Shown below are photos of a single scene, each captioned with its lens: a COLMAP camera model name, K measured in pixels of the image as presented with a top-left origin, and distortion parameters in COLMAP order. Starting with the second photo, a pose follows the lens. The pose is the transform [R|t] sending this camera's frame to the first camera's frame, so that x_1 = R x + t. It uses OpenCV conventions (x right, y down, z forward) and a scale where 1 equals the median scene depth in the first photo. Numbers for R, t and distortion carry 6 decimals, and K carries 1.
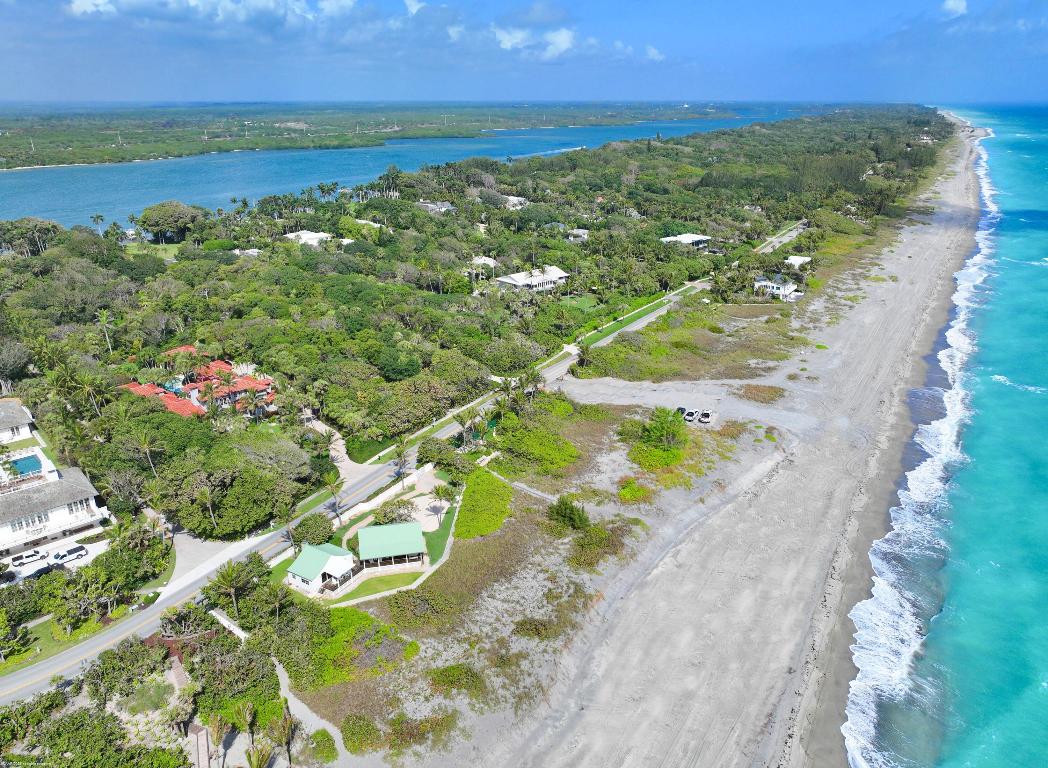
lens RADIAL K [[754.7, 0, 522.4], [0, 754.7, 382.8], [0, 0, 1]] dist [0.004652, 0.007163]
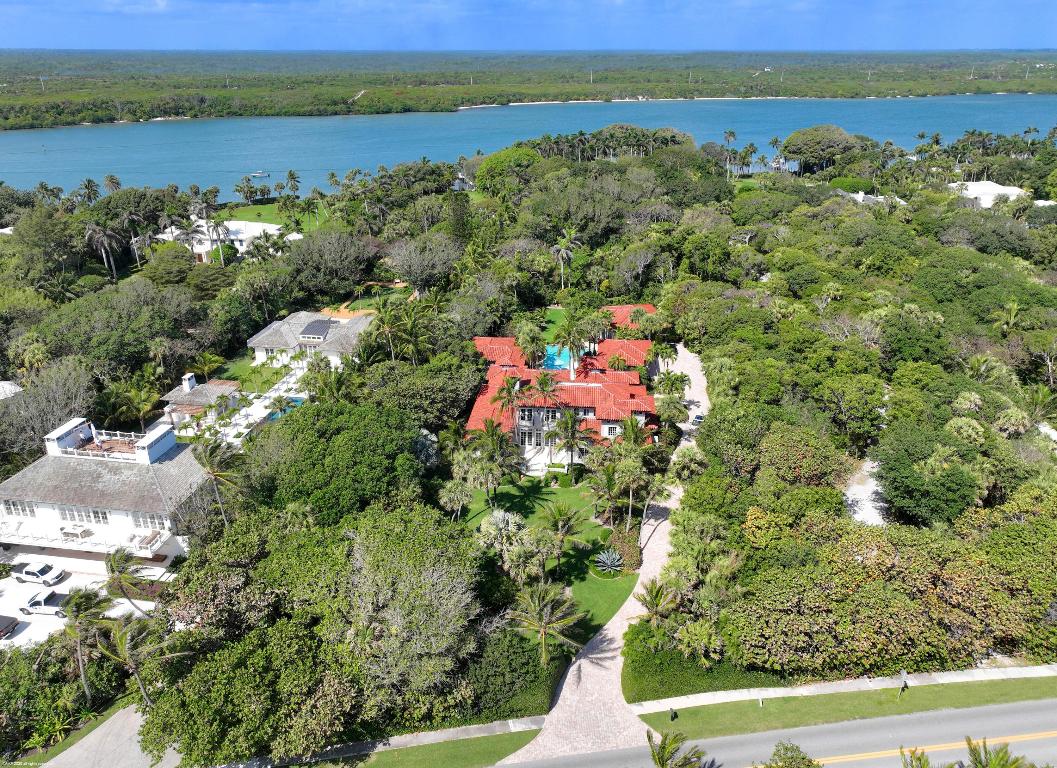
lens RADIAL K [[767.9, 0, 523.1], [0, 767.9, 379.4], [0, 0, 1]] dist [0.009671, 0.000927]
pose [[0.619451, 0.311955, -0.720392, -0.013010], [-0.278693, 0.945270, 0.169692, -0.098721], [0.733901, 0.095652, 0.672488, 0.660050]]
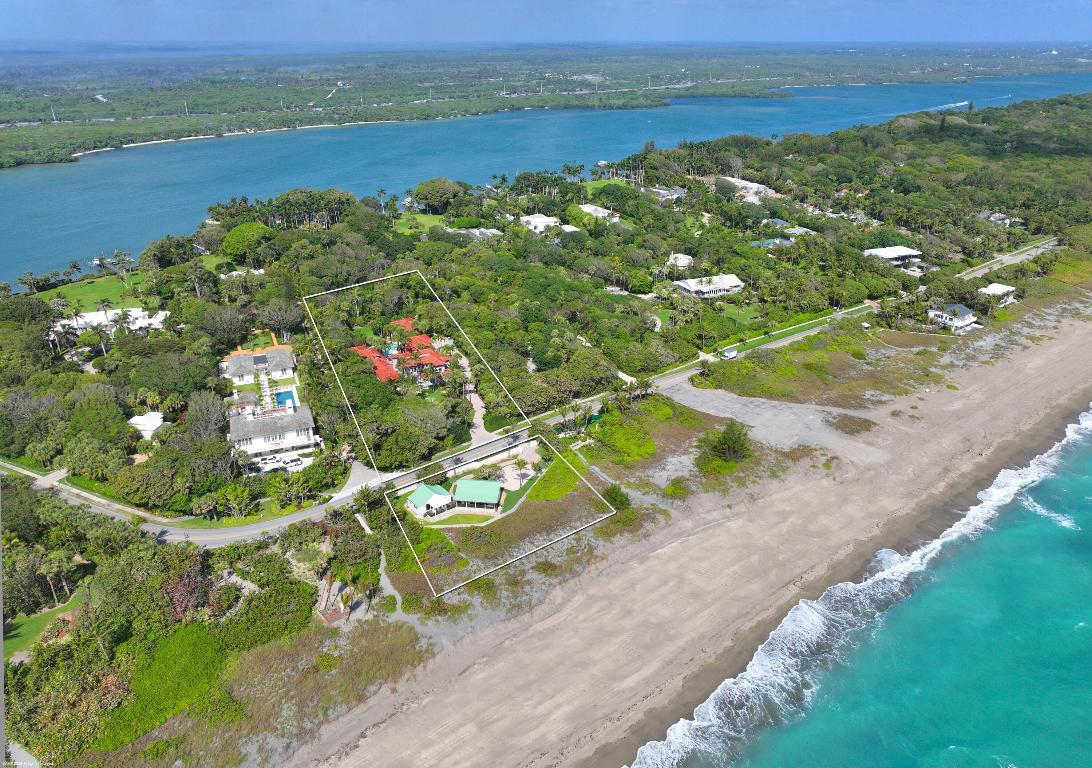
lens RADIAL K [[775.4, 0, 547.4], [0, 775.4, 387.3], [0, 0, 1]] dist [0.006138, 0.001482]
pose [[0.939855, 0.142387, -0.310480, 0.295739], [-0.122321, 0.988991, 0.083277, -0.098776], [0.318919, -0.040290, 0.946925, -0.274327]]
